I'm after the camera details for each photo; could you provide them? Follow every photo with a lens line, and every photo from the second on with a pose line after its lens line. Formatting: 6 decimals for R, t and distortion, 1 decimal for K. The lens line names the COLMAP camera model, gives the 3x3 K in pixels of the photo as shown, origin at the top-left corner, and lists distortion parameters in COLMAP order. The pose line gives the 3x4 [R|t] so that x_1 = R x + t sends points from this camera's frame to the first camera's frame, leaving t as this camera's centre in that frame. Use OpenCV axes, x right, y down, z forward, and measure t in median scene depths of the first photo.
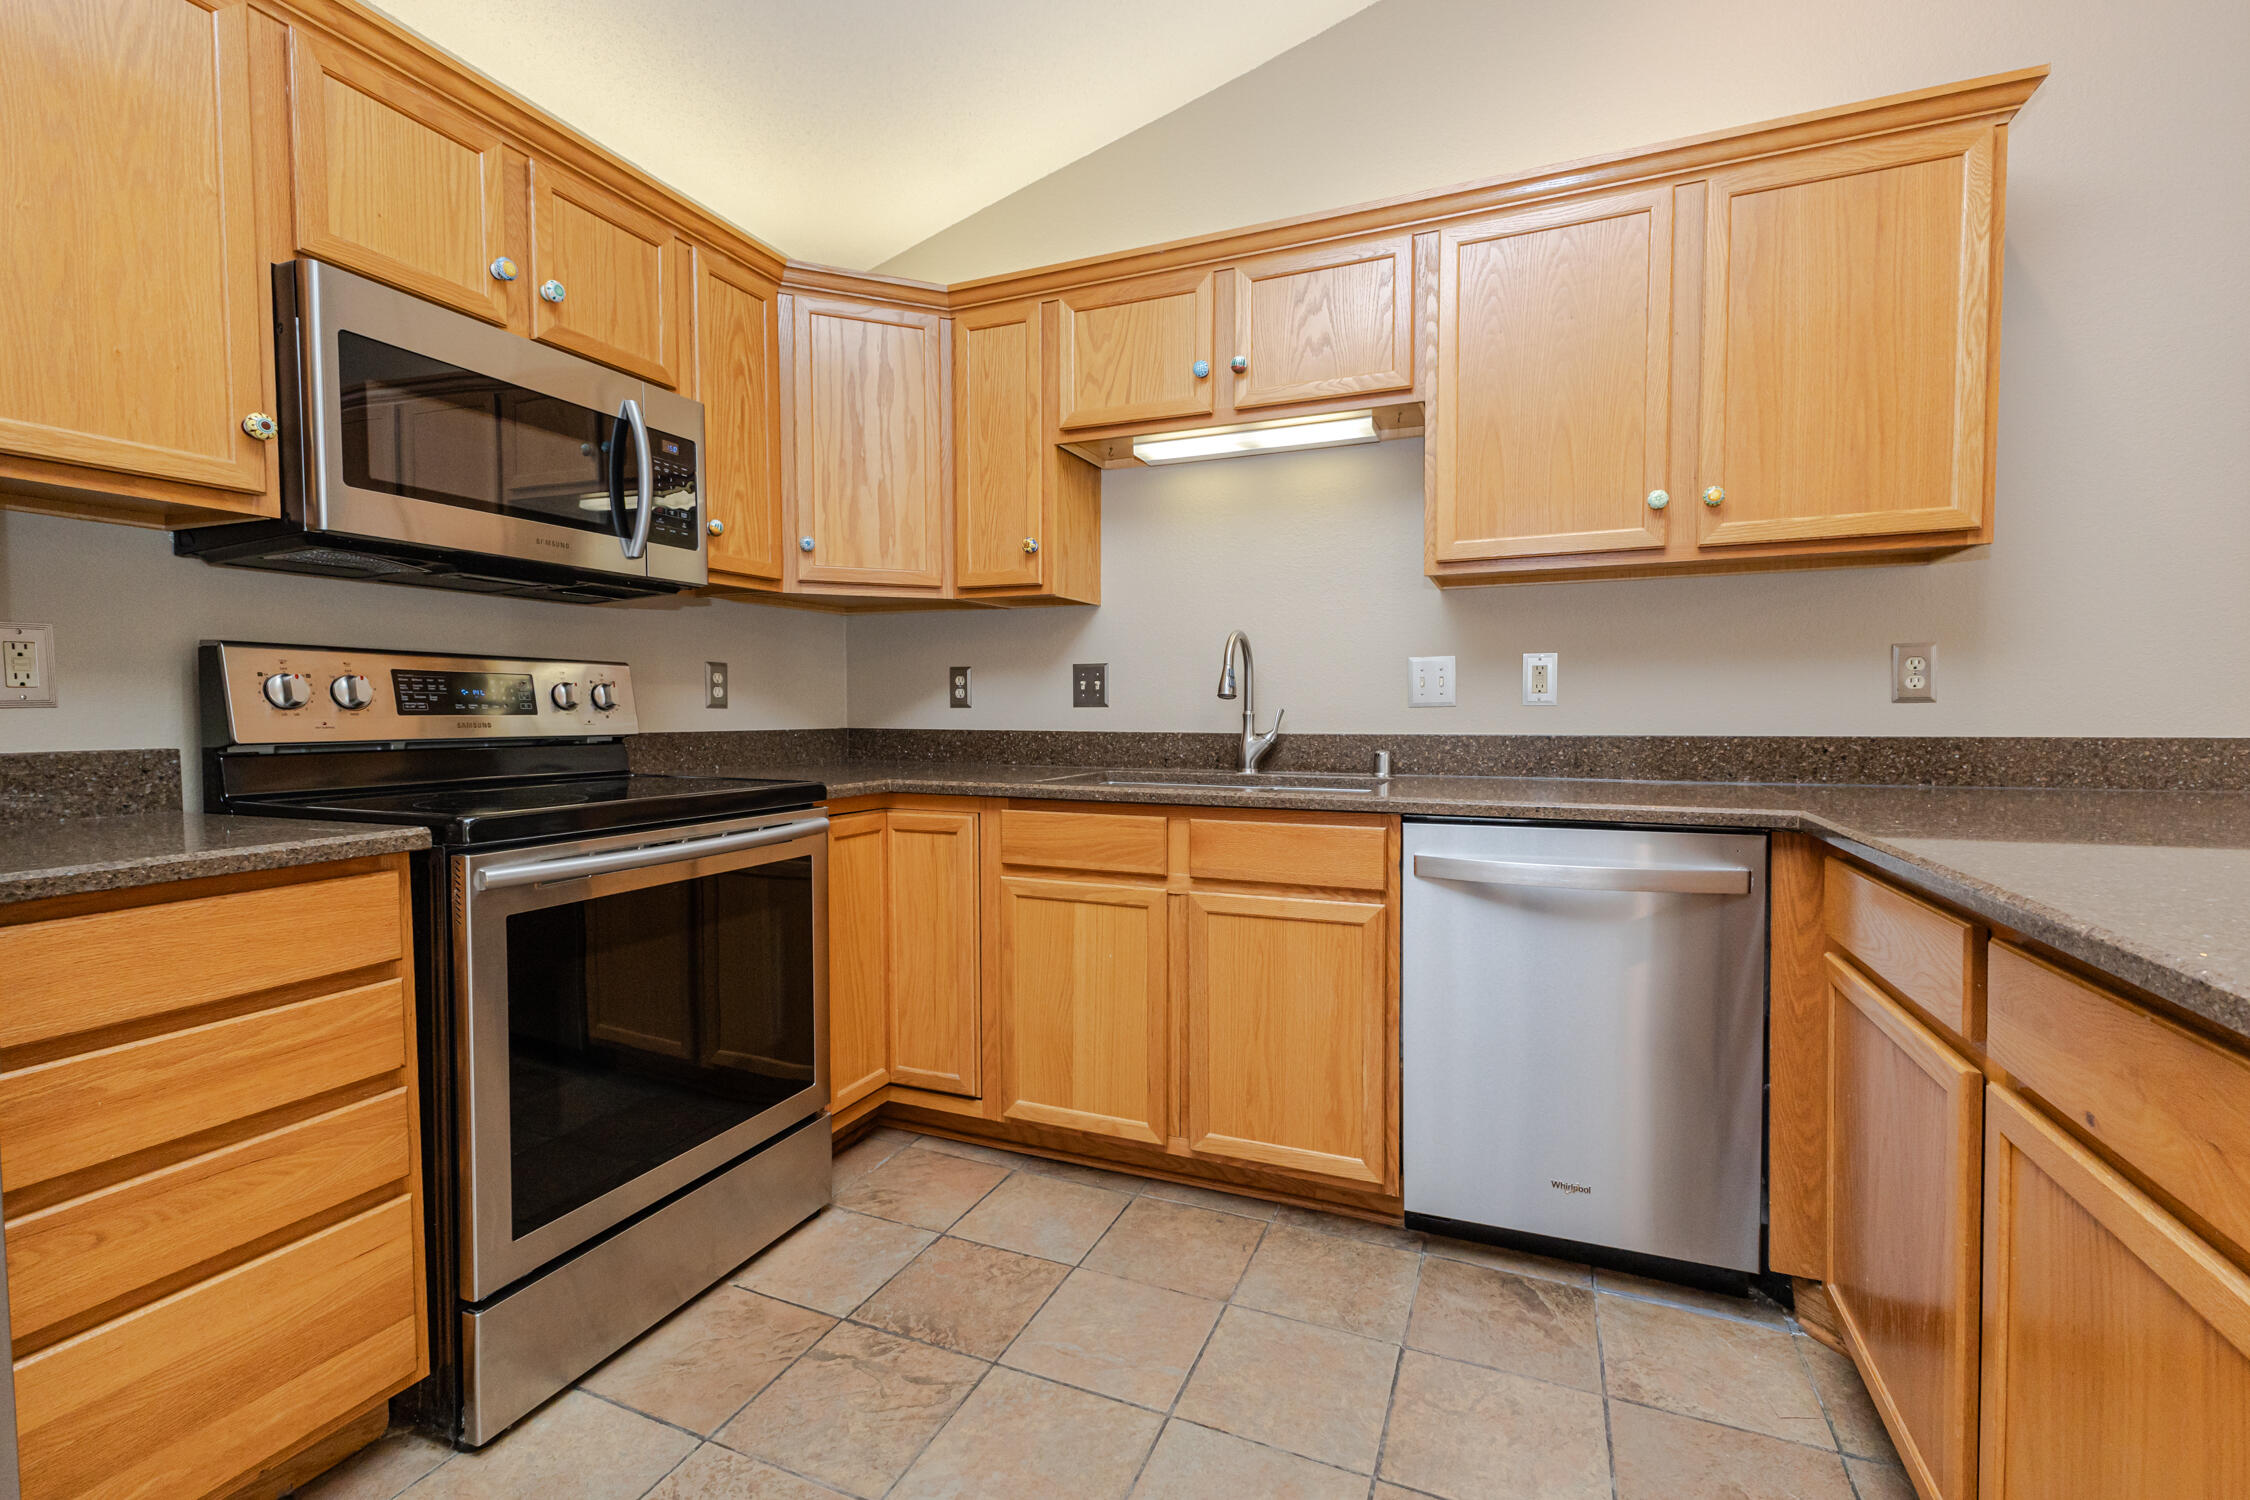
lens RADIAL K [[978.2, 0, 1133.2], [0, 978.2, 742.2], [0, 0, 1]] dist [0.001365, -0.000770]
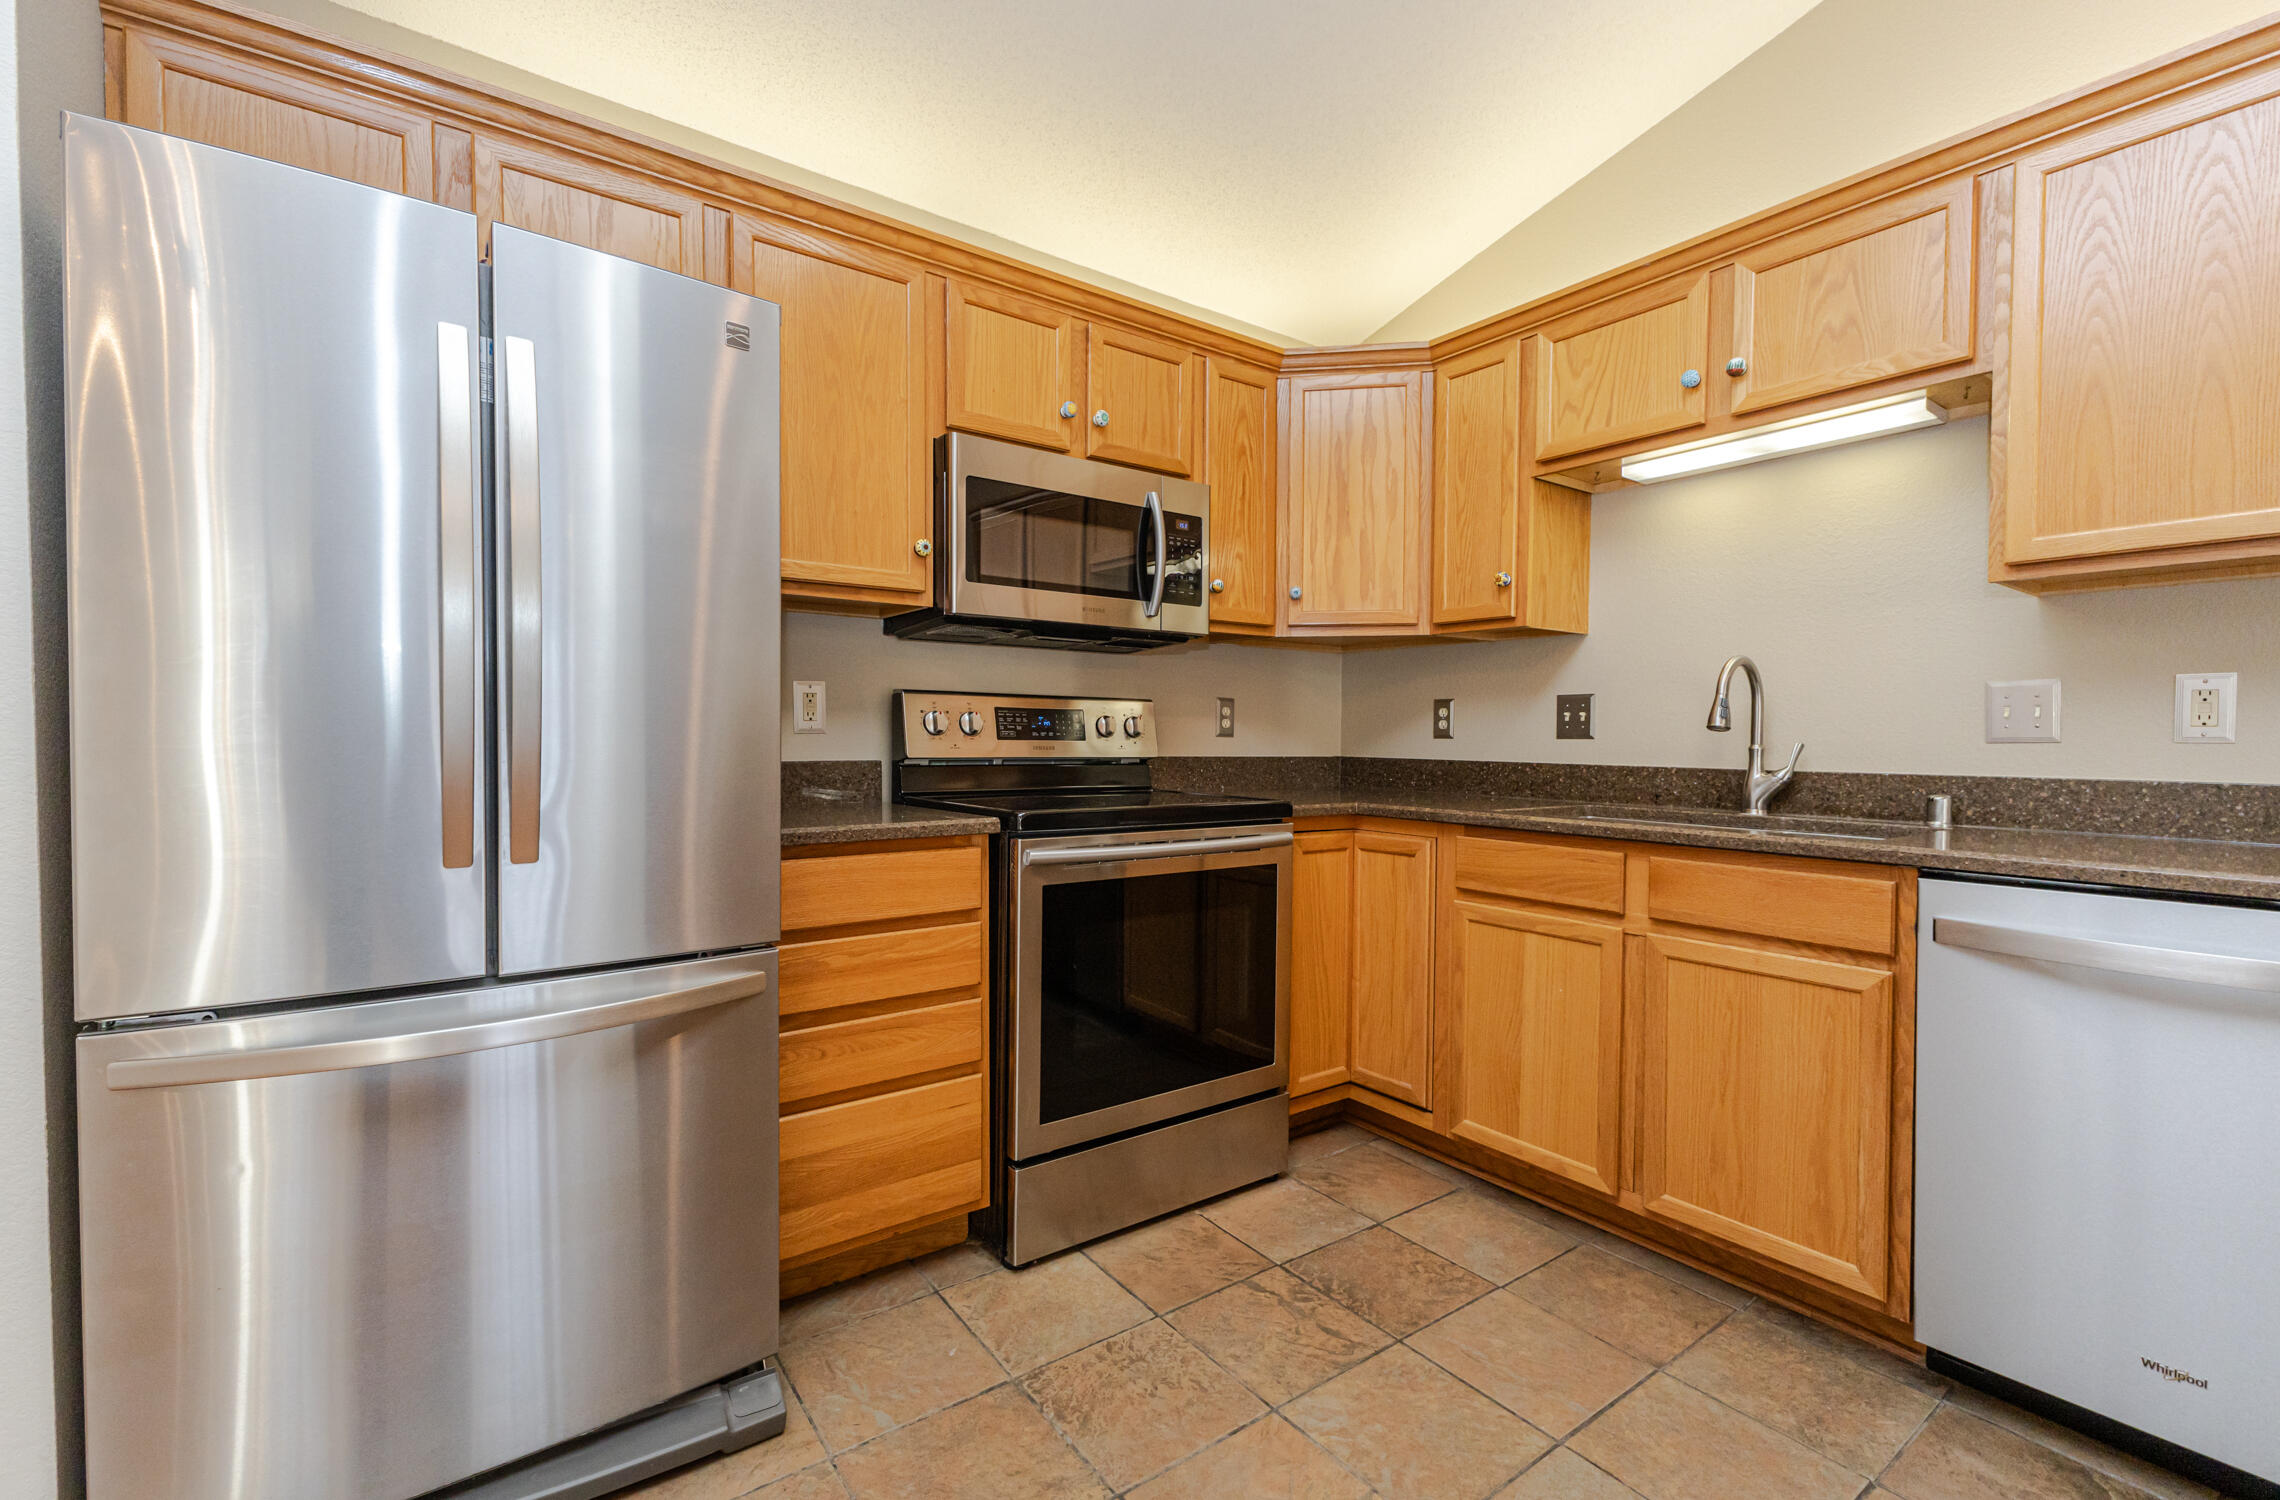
lens RADIAL K [[975.3, 0, 1132.7], [0, 975.3, 749.0], [0, 0, 1]] dist [0.001466, -0.000001]
pose [[0.851316, 0.015097, -0.524436, 0.127917], [-0.027682, 0.999486, -0.016164, 0.002556], [0.523922, 0.028278, 0.851297, -0.075140]]
